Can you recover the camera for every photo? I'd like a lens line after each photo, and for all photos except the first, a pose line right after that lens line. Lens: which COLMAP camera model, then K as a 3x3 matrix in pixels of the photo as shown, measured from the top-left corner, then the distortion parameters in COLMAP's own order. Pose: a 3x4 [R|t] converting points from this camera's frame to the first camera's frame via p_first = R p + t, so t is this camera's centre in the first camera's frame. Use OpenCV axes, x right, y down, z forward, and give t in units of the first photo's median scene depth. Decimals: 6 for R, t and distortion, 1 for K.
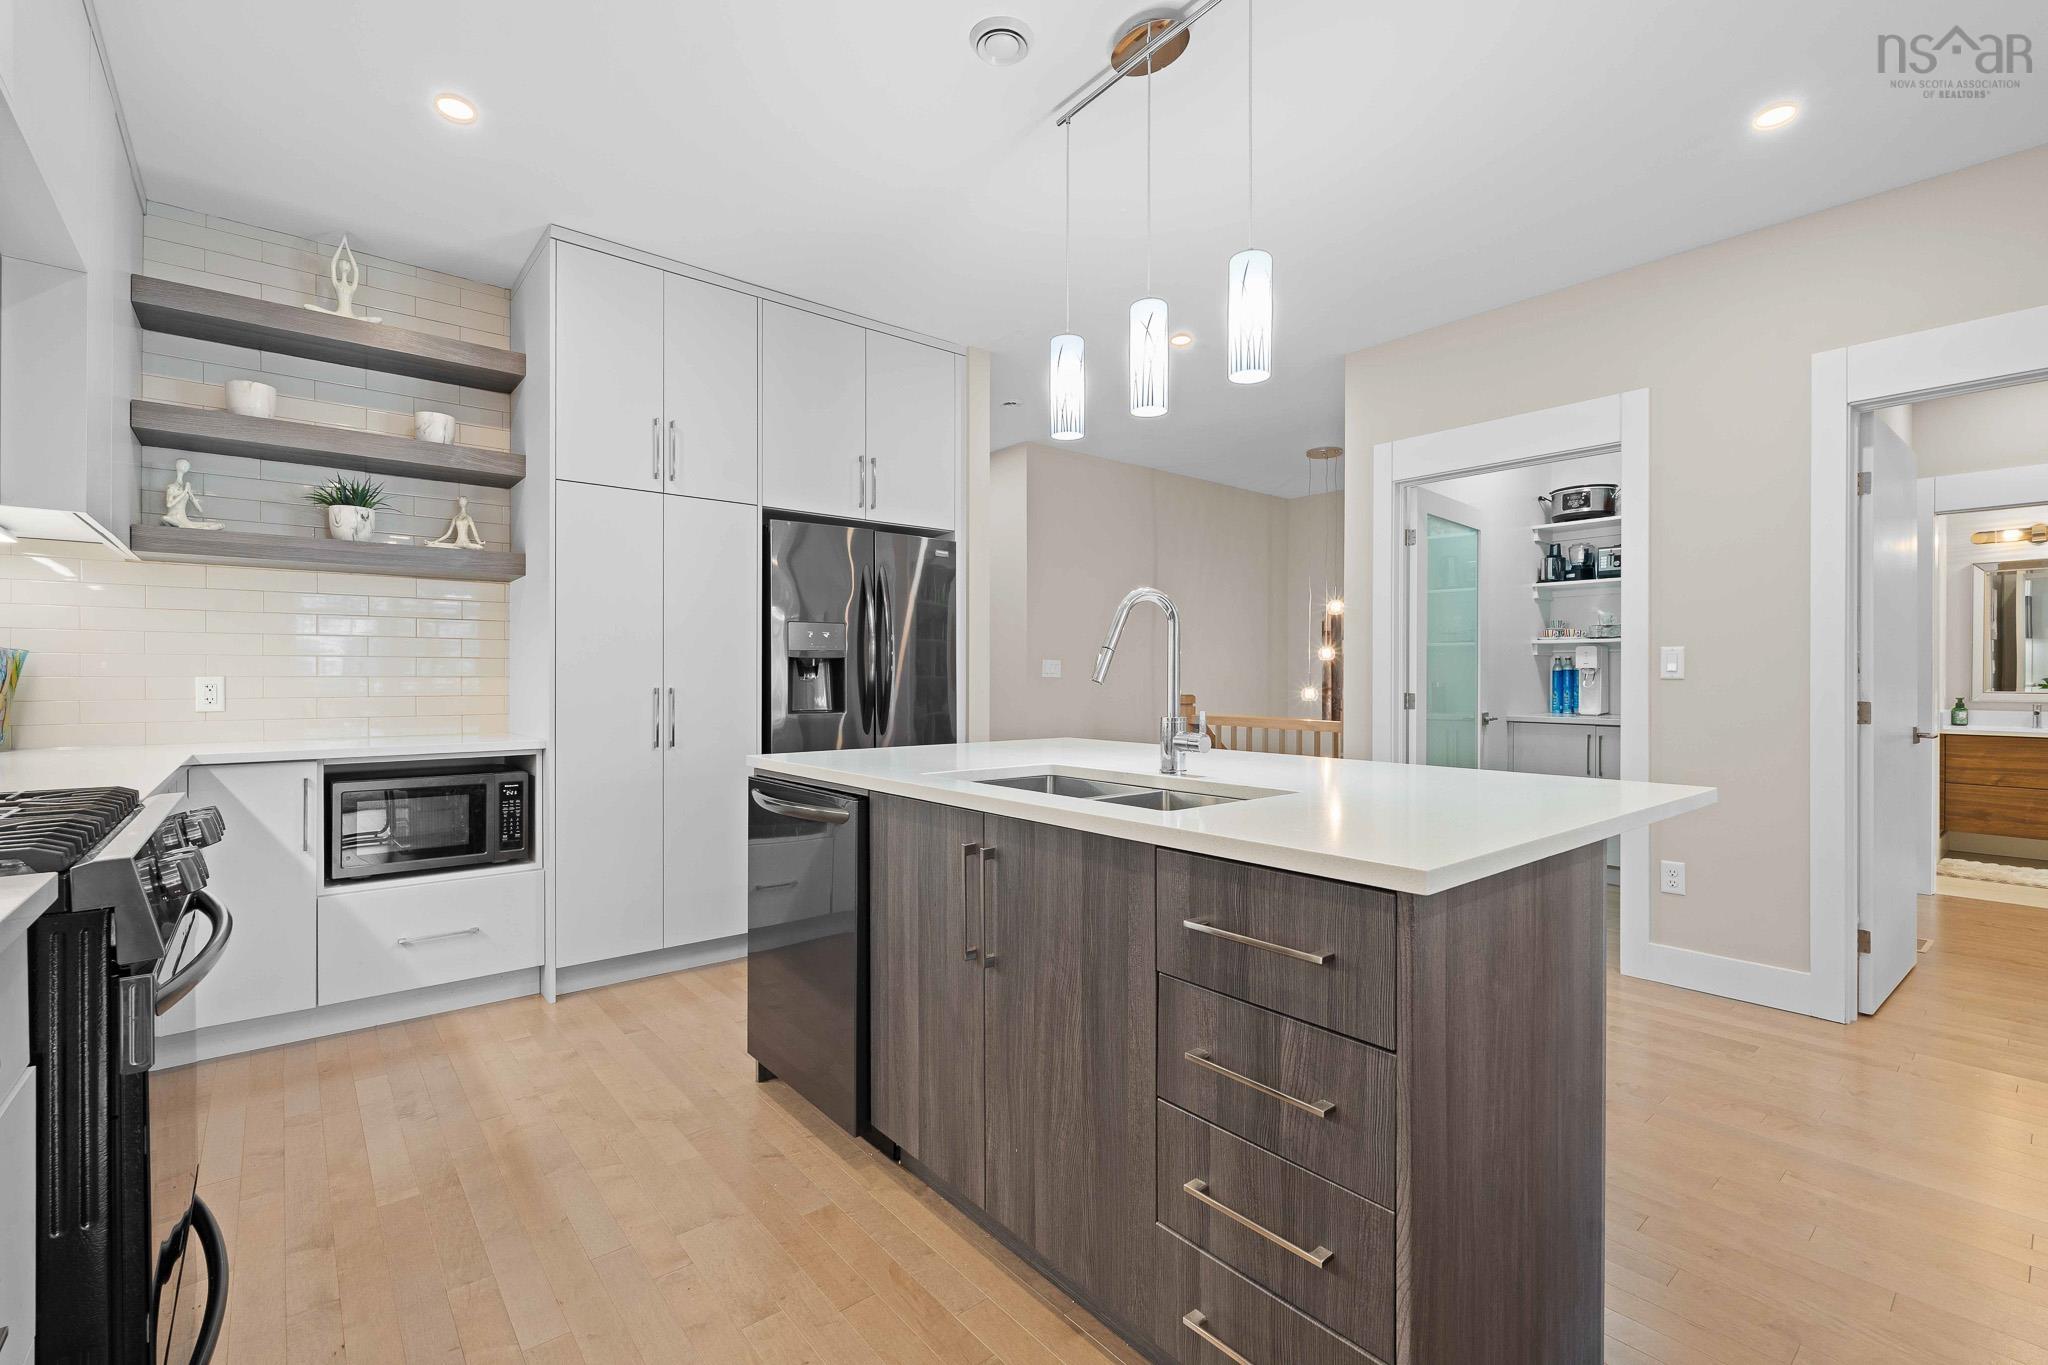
lens RADIAL K [[894.1, 0, 1034.0], [0, 894.1, 682.2], [0, 0, 1]] dist [-0.005004, 0.000095]
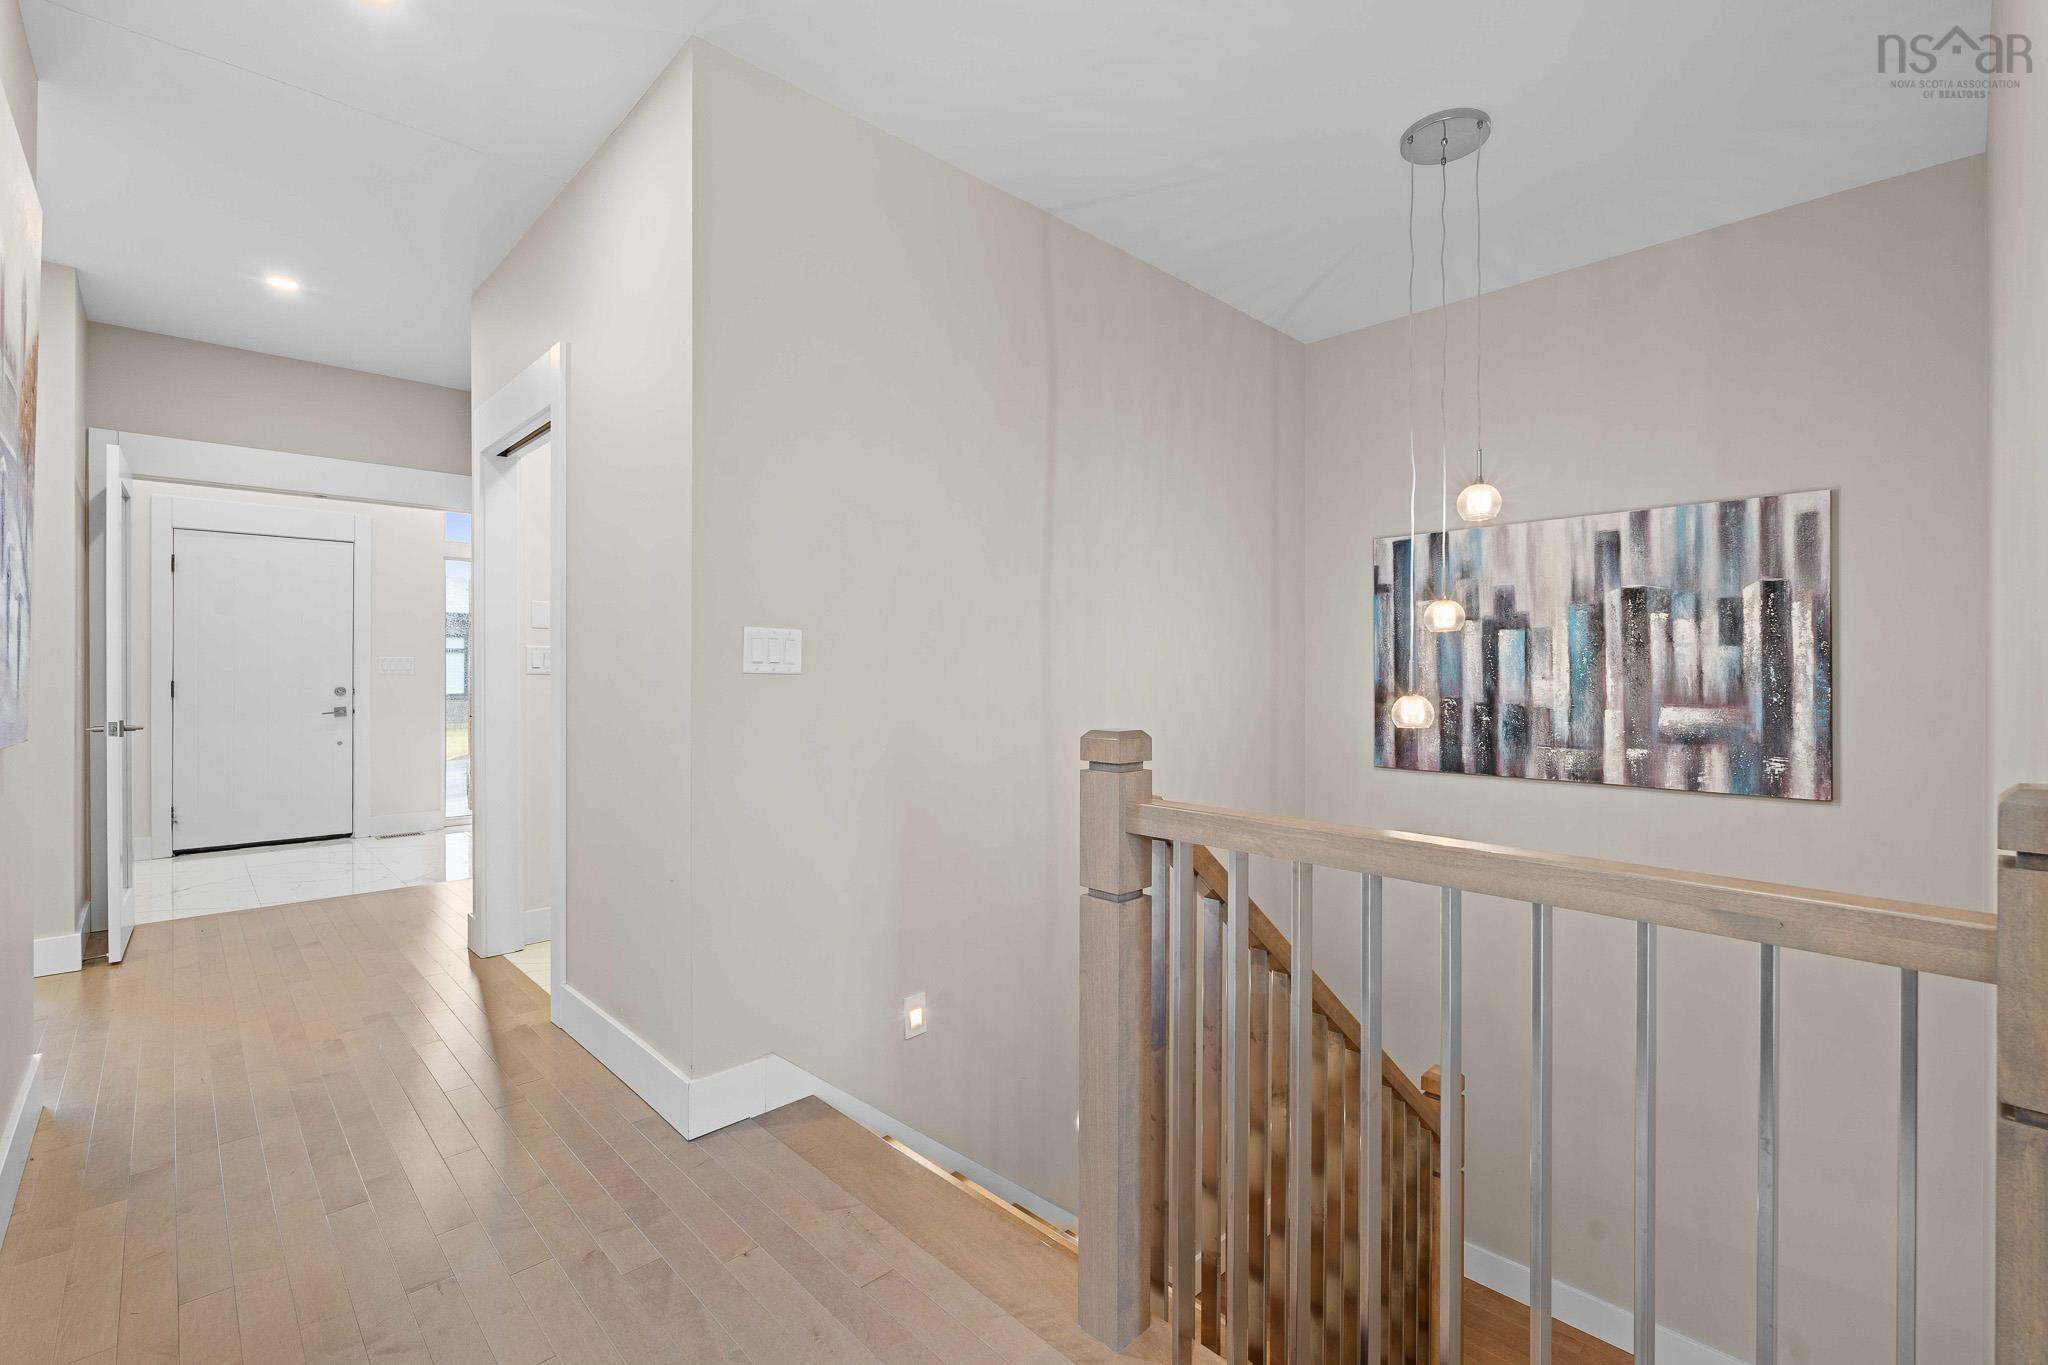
lens RADIAL K [[894.1, 0, 1034.0], [0, 894.1, 682.2], [0, 0, 1]] dist [-0.005004, 0.000095]
pose [[0.997290, -0.002603, 0.073519, 0.091905], [0.002971, 0.999984, -0.004890, 0.000914], [-0.073505, 0.005096, 0.997282, 0.539165]]
